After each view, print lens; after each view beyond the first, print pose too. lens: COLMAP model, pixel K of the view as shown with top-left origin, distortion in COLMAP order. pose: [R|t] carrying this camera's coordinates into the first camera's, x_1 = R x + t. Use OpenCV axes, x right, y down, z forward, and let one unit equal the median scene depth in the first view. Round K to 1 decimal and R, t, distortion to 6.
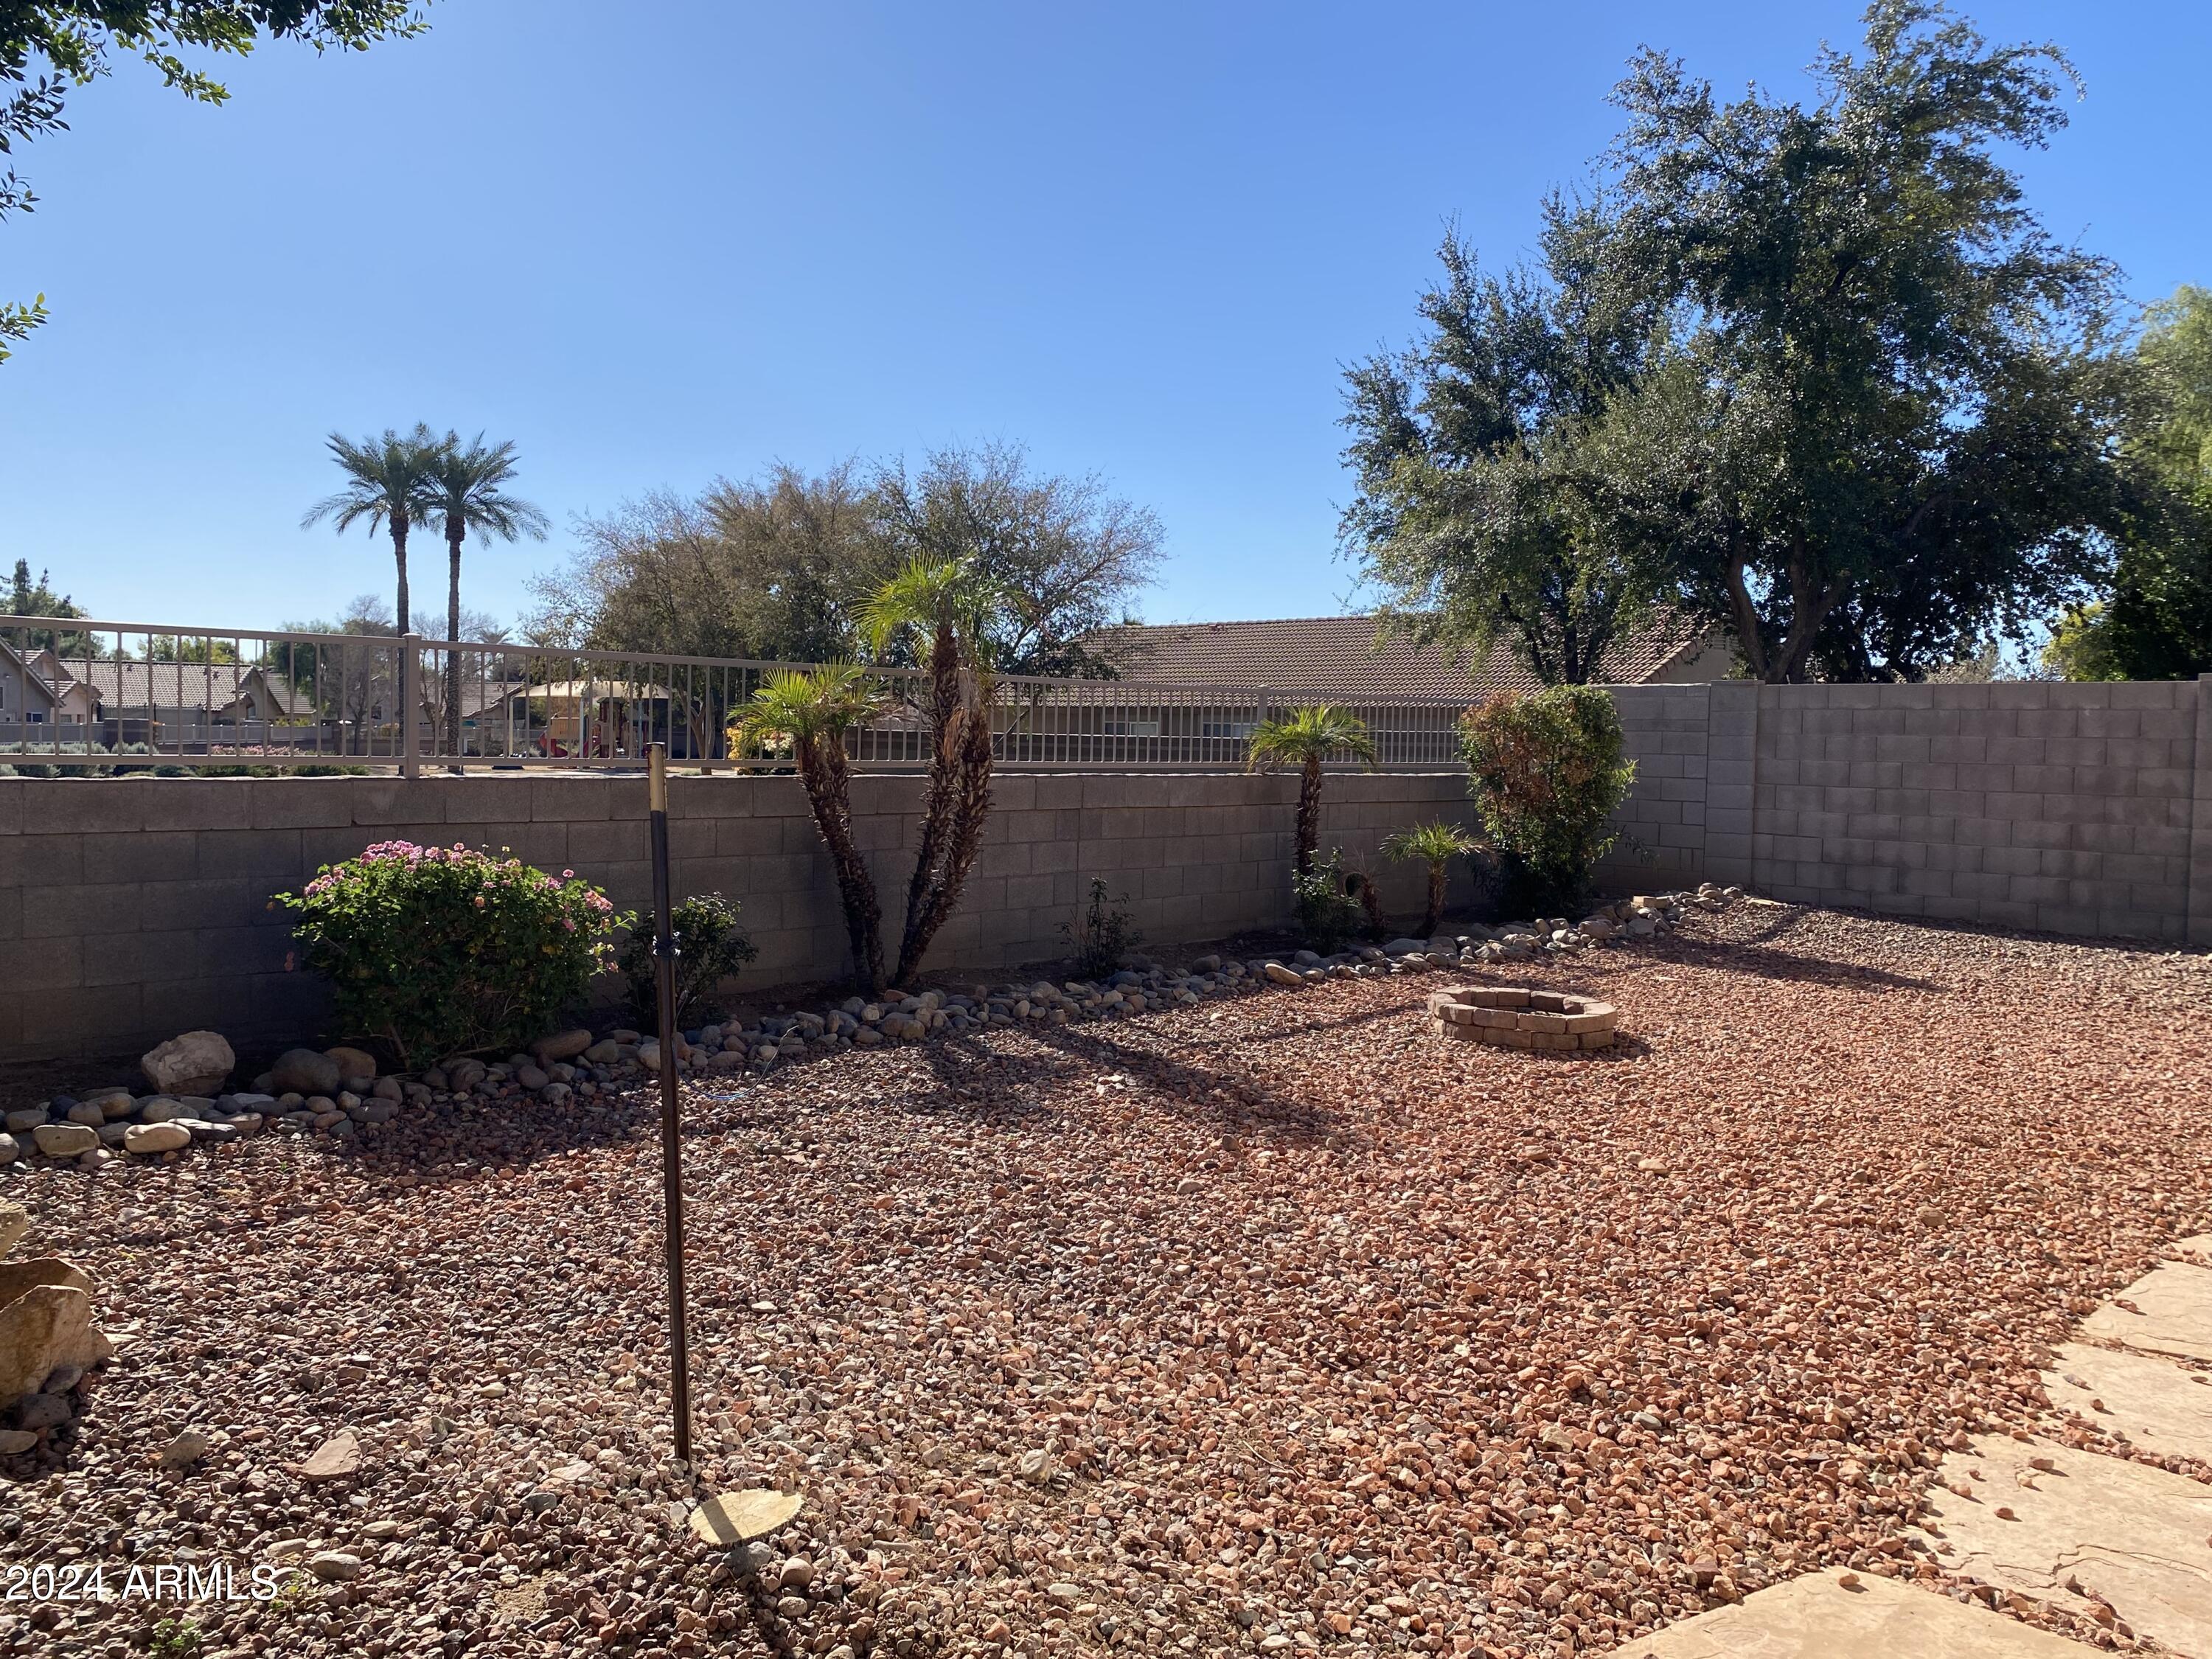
lens RADIAL K [[1671.6, 0, 1106.3], [0, 1671.6, 828.2], [0, 0, 1]] dist [0.035180, -0.032866]
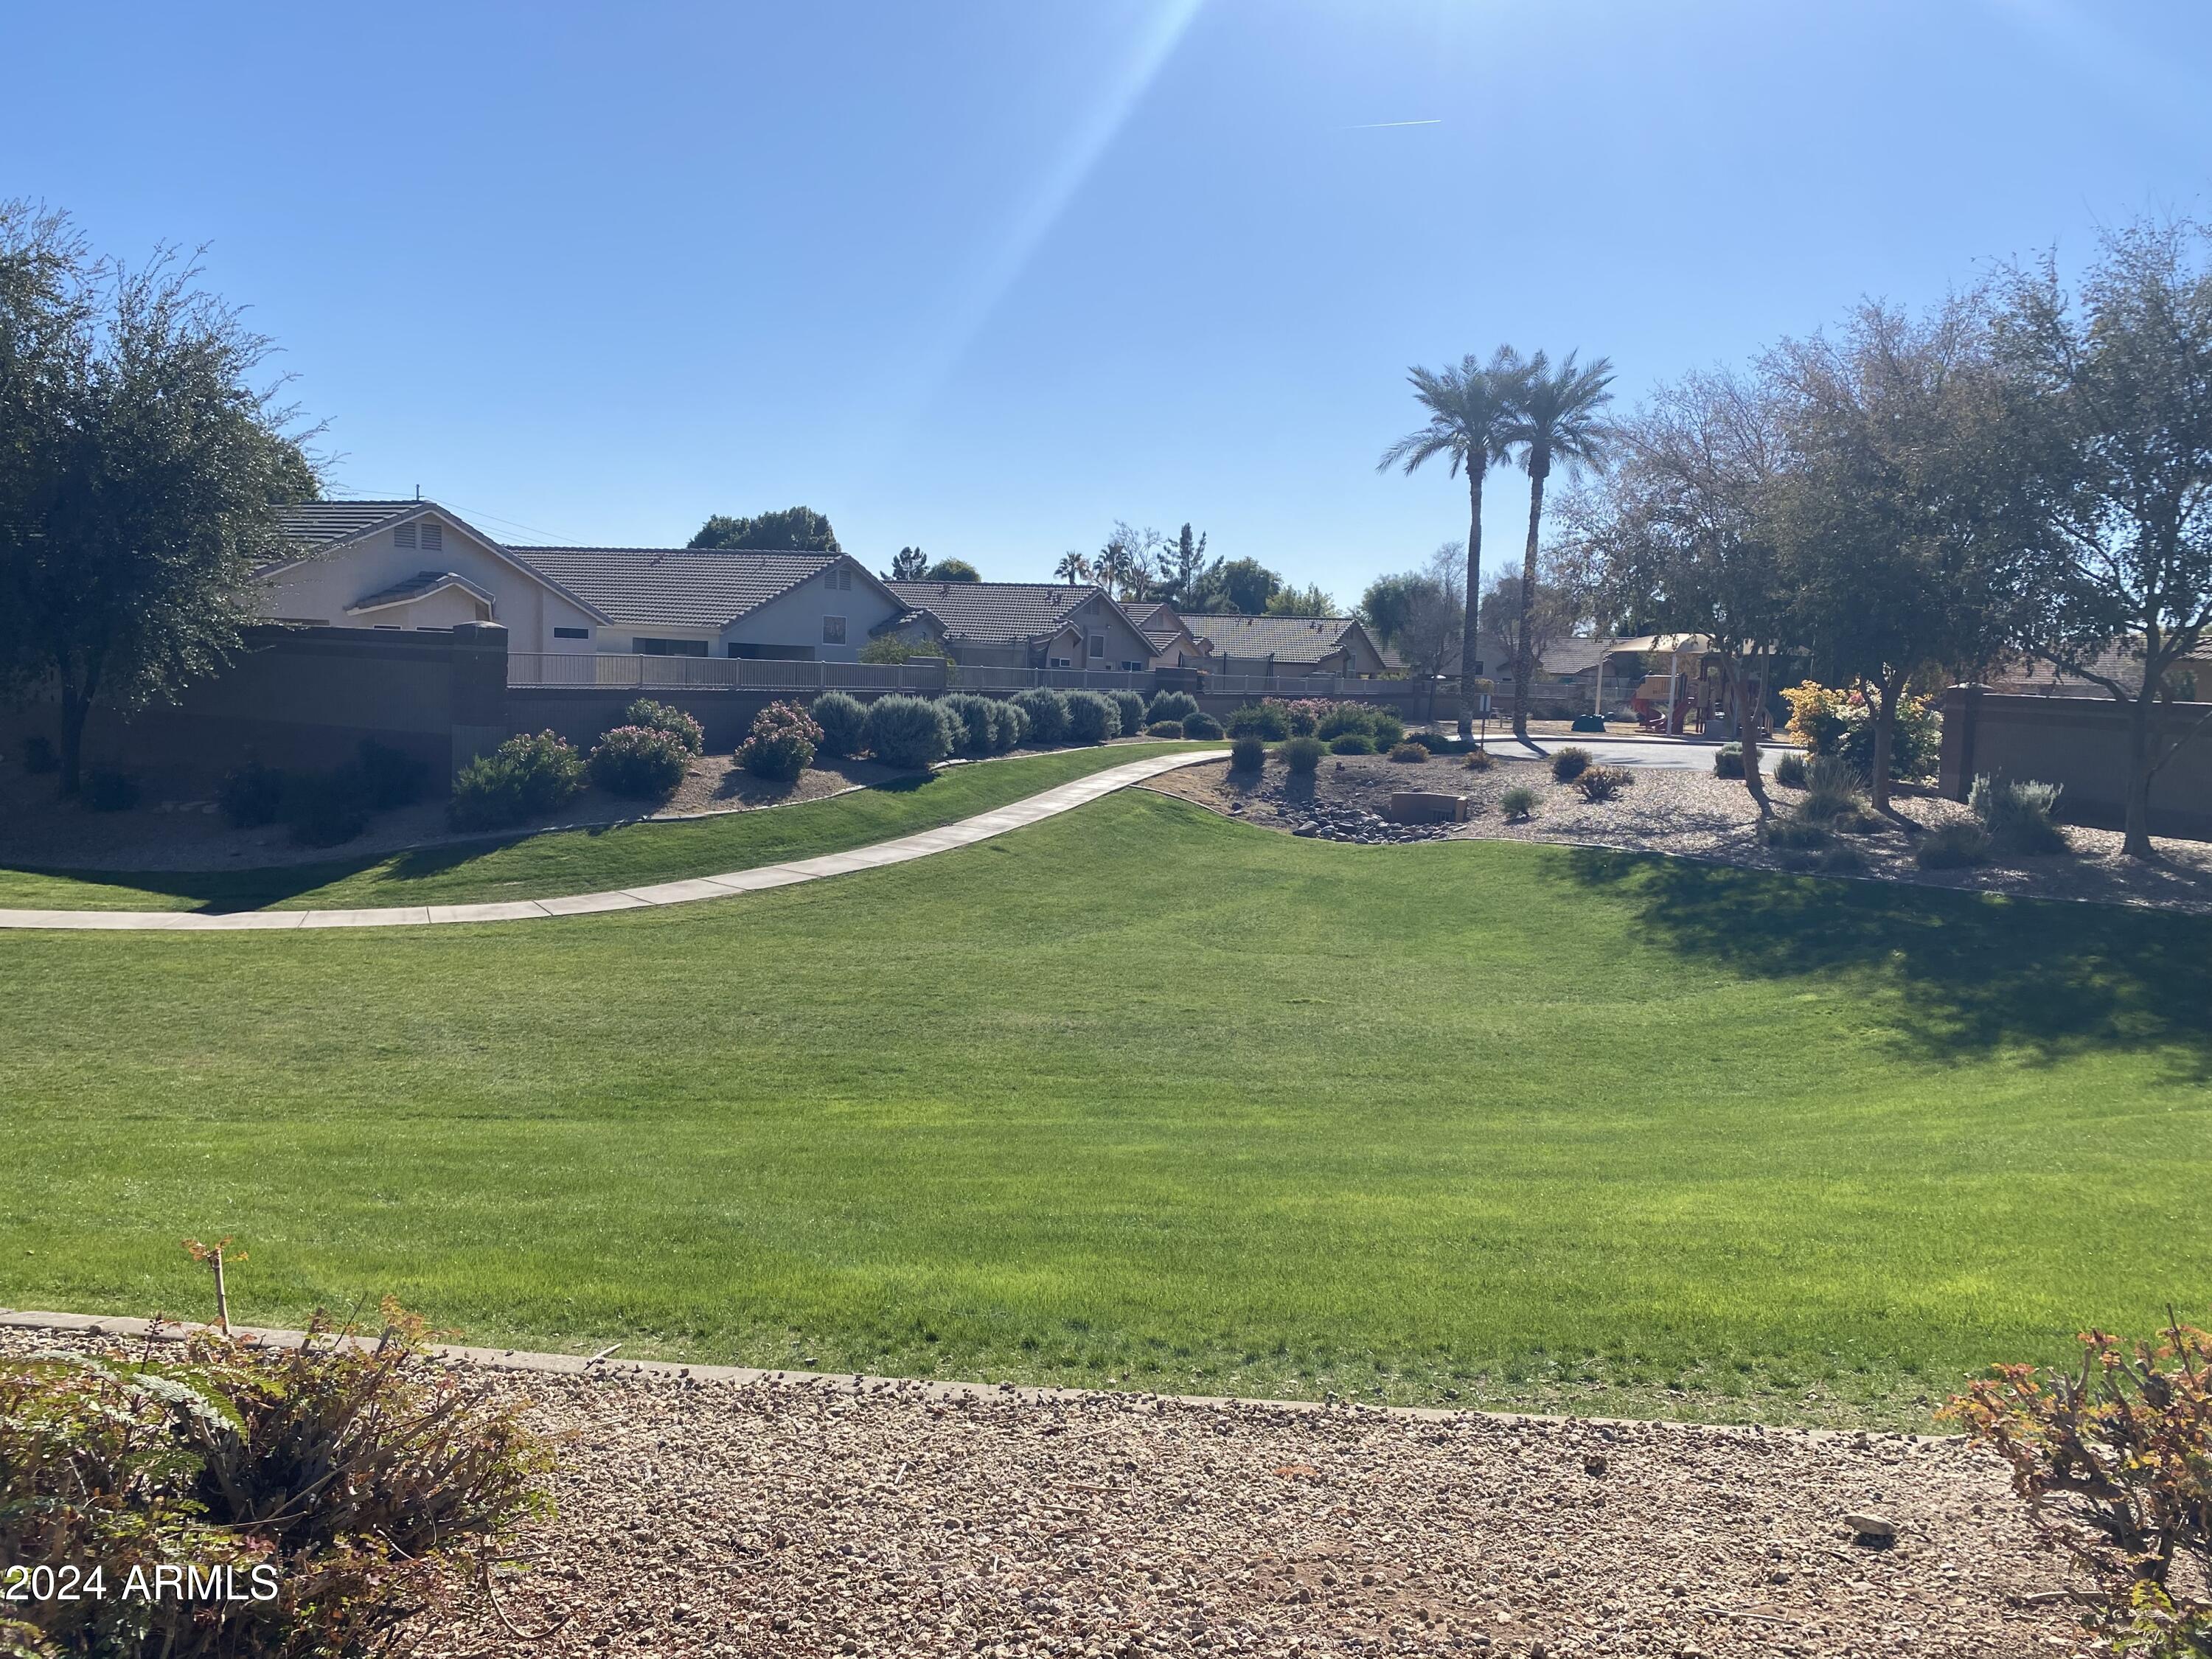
lens RADIAL K [[1671.6, 0, 1104.0], [0, 1671.6, 836.8], [0, 0, 1]] dist [0.035180, -0.032866]
pose [[0.779958, 0.078321, -0.620911, 0.004516], [-0.062299, 0.996927, 0.047494, -0.007141], [0.622723, 0.001638, 0.782441, 0.157018]]
